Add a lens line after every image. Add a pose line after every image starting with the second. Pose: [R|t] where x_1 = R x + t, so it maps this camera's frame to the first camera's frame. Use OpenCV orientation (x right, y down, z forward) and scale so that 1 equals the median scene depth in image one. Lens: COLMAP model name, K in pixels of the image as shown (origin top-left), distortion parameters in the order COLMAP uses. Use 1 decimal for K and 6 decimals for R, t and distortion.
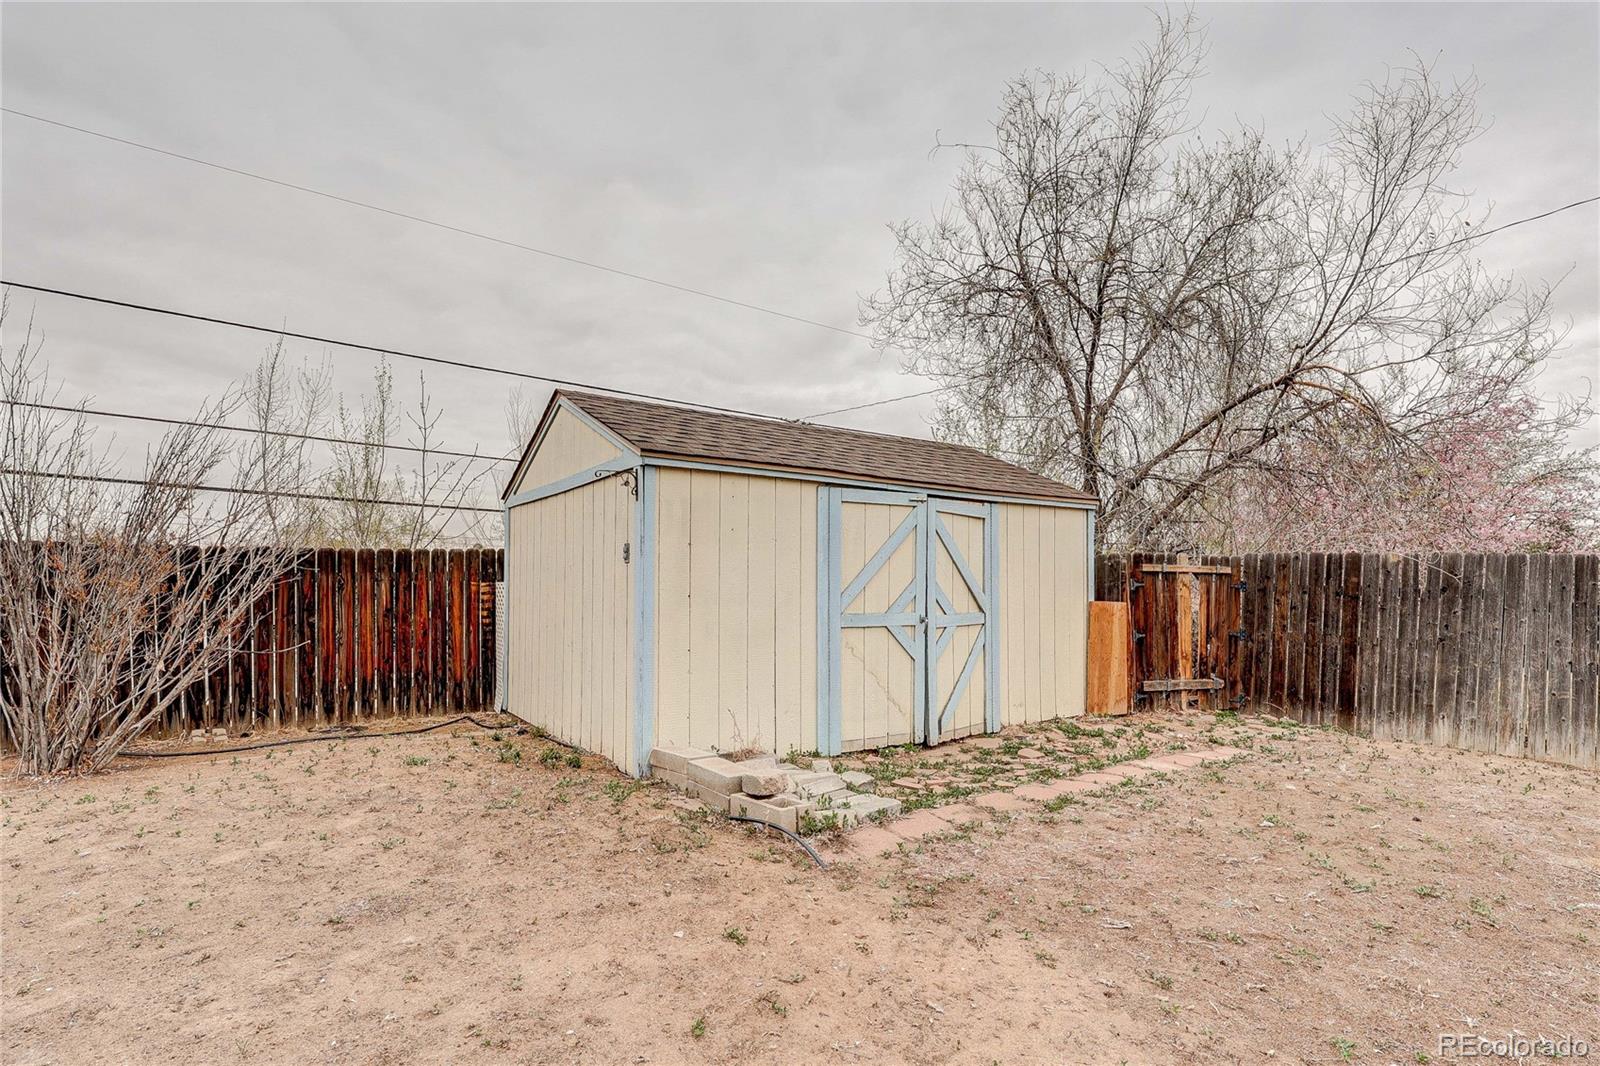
lens RADIAL K [[764.6, 0, 807.5], [0, 764.6, 544.7], [0, 0, 1]] dist [-0.000149, -0.000942]
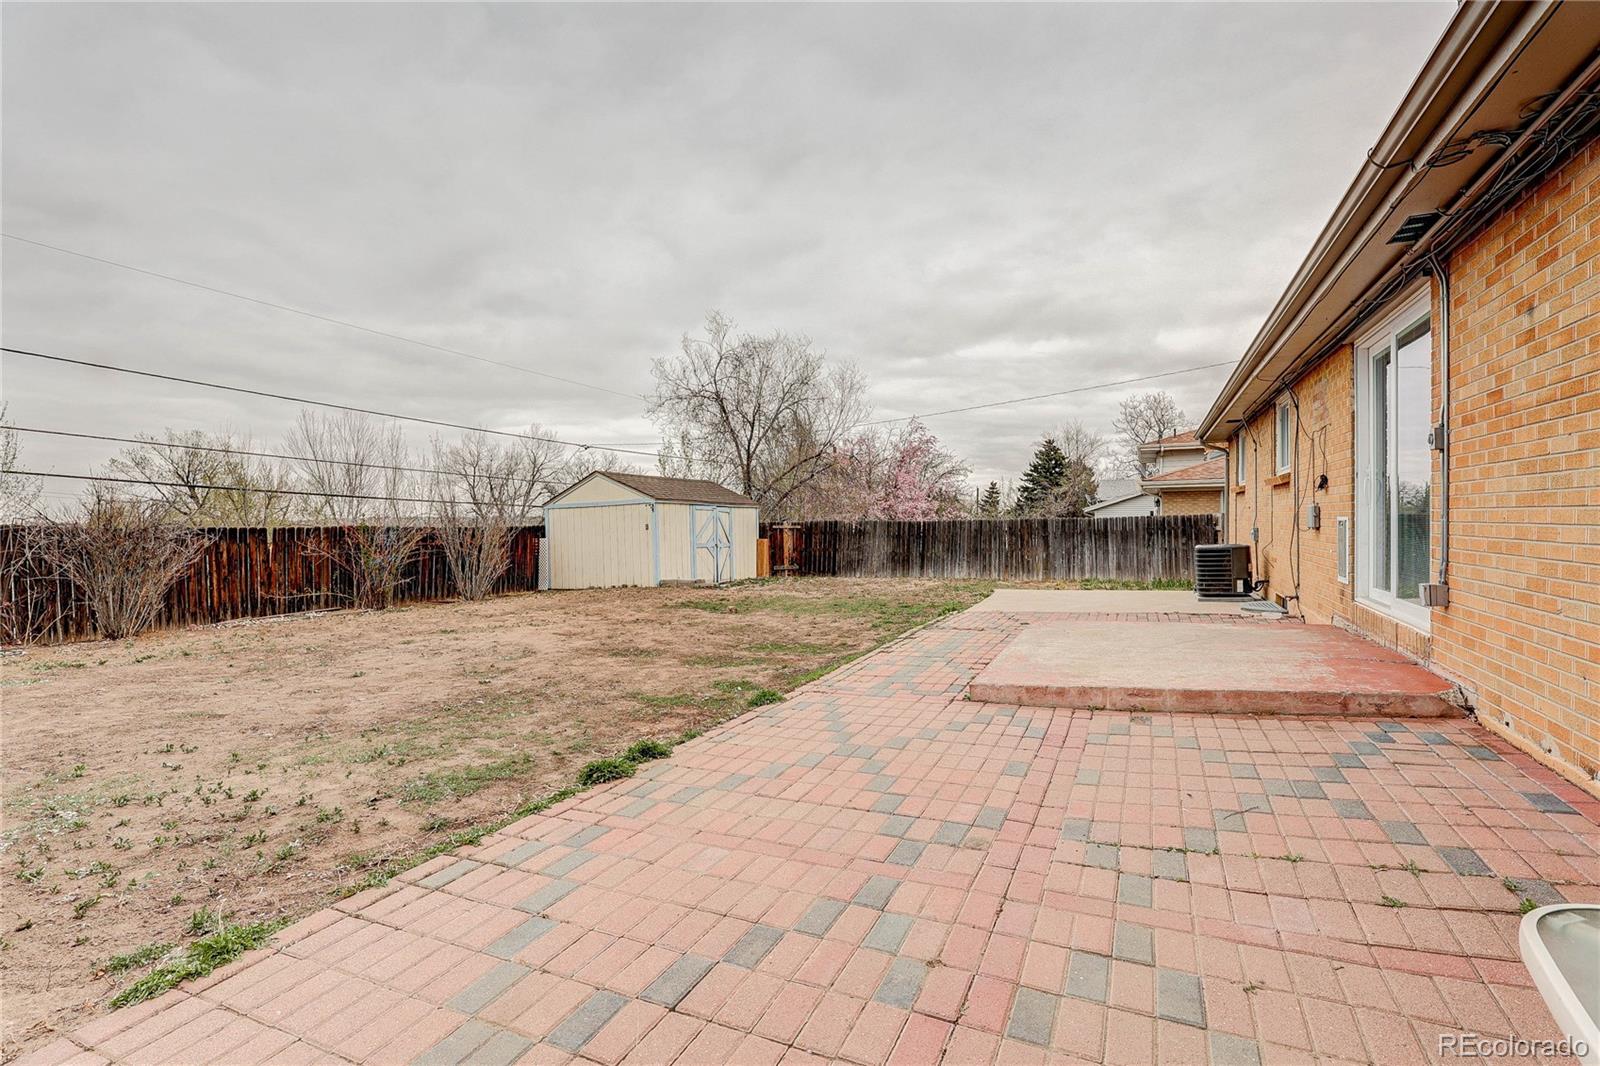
lens RADIAL K [[764.6, 0, 809.4], [0, 764.6, 537.9], [0, 0, 1]] dist [-0.000149, -0.000942]
pose [[0.874724, -0.028061, 0.483808, -0.826633], [0.005161, 0.998805, 0.048600, -0.067074], [-0.484594, -0.040015, 0.873824, -1.564765]]
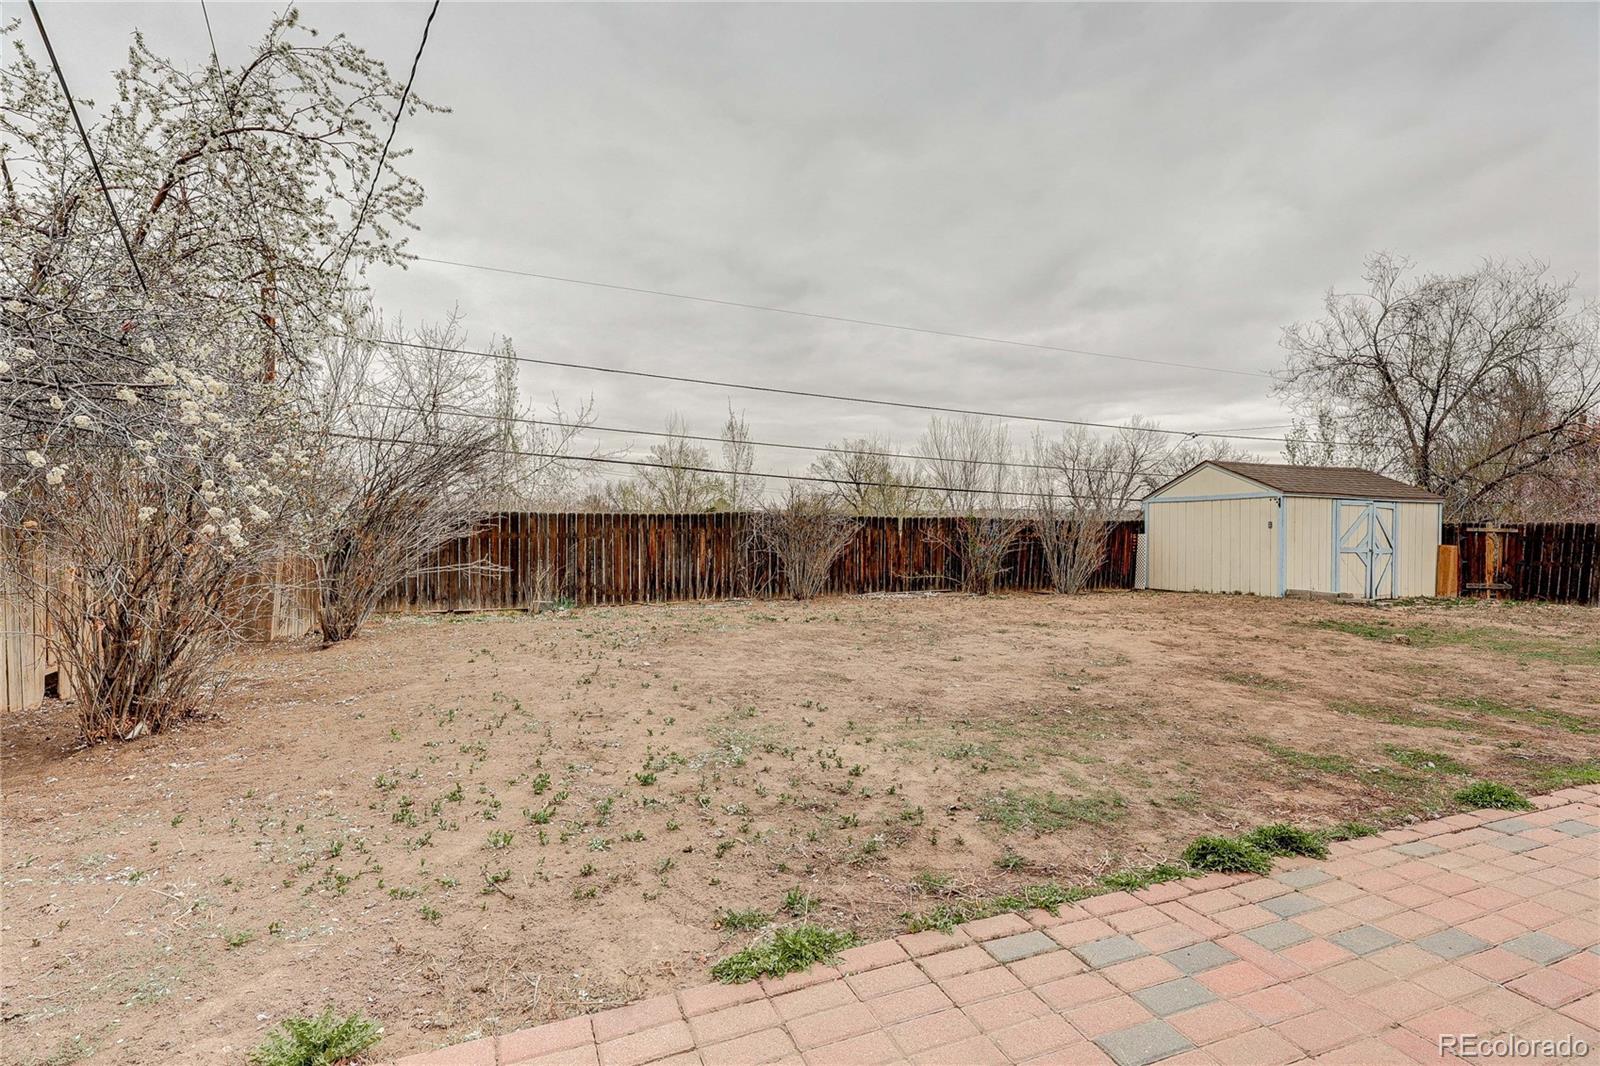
lens RADIAL K [[764.6, 0, 793.0], [0, 764.6, 526.3], [0, 0, 1]] dist [-0.000149, -0.000942]
pose [[0.967183, 0.005450, -0.254023, -0.817996], [0.004420, 0.999258, 0.038266, -0.067236], [0.254043, -0.038133, 0.966441, -1.495404]]
